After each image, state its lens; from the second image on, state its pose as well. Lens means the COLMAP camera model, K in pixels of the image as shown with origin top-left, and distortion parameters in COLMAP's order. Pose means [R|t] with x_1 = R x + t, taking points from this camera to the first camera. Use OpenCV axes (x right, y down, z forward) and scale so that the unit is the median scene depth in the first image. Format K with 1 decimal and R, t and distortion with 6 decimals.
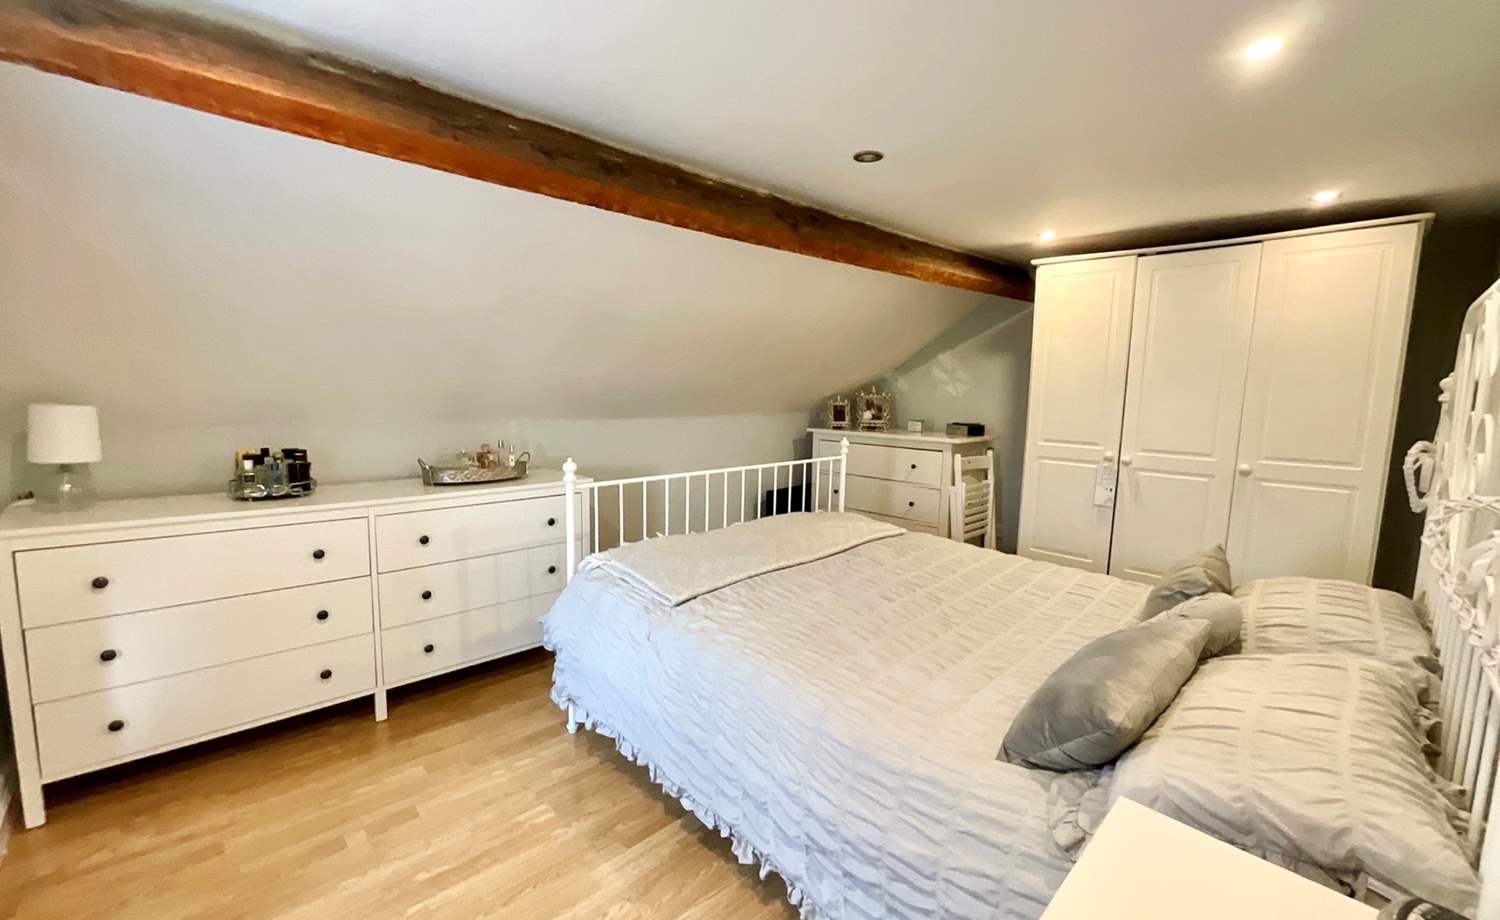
lens RADIAL K [[609.6, 0, 748.8], [0, 609.6, 461.8], [0, 0, 1]] dist [-0.000729, 0.000017]
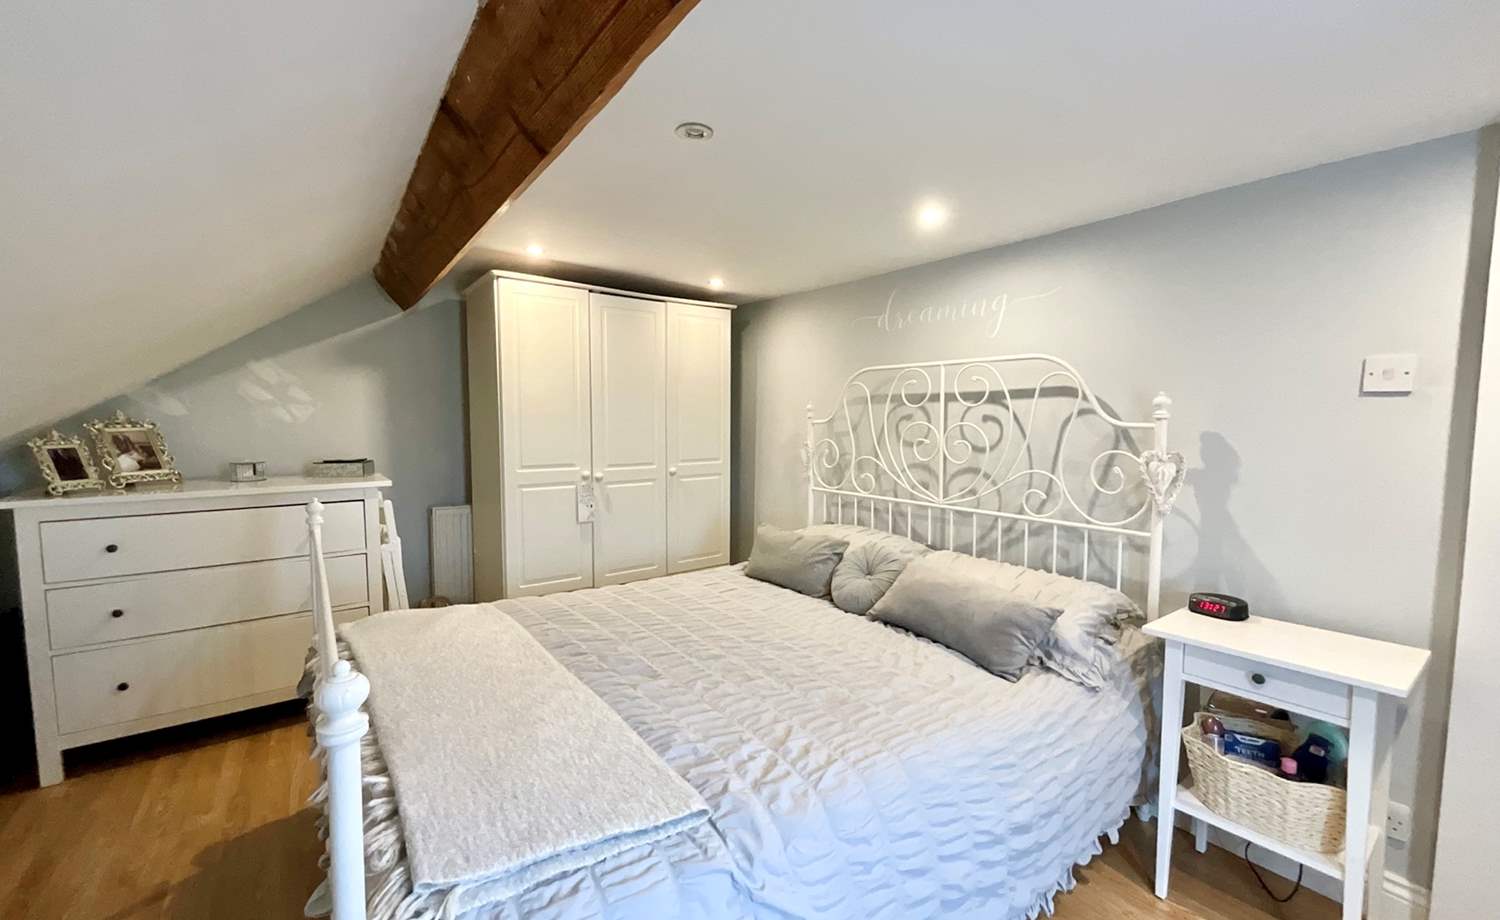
lens RADIAL K [[609.6, 0, 748.8], [0, 609.6, 461.8], [0, 0, 1]] dist [-0.000729, 0.000017]
pose [[0.132642, -0.089466, 0.987118, -0.412741], [0.123293, 0.989672, 0.073131, -0.073491], [-0.983466, 0.112004, 0.142303, 0.561310]]
